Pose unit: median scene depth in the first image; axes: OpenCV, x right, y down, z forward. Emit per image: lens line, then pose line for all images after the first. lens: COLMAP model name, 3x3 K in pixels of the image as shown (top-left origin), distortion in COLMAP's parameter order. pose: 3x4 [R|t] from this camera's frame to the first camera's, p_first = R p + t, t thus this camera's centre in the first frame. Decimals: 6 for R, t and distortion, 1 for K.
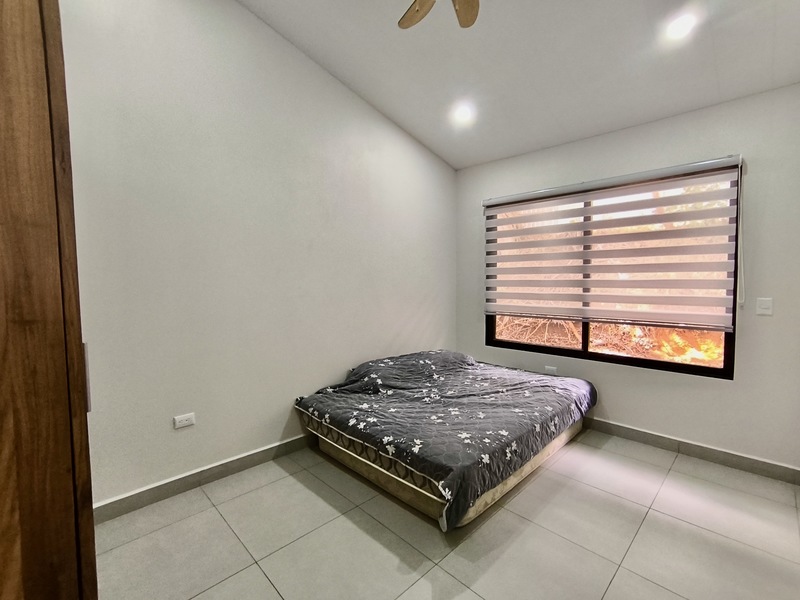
lens RADIAL K [[363.2, 0, 397.8], [0, 363.2, 297.7], [0, 0, 1]] dist [-0.019178, 0.011183]
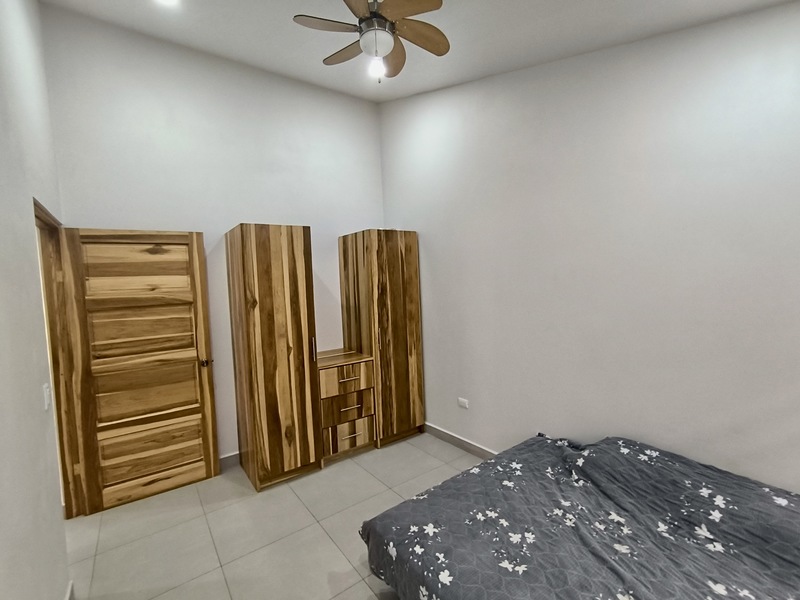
lens RADIAL K [[363.2, 0, 397.8], [0, 363.2, 297.7], [0, 0, 1]] dist [-0.019178, 0.011183]
pose [[-0.146043, 0.056610, -0.987657, 0.812600], [-0.006057, 0.998292, 0.058115, -0.157473], [0.989260, 0.014469, -0.145451, 0.871713]]
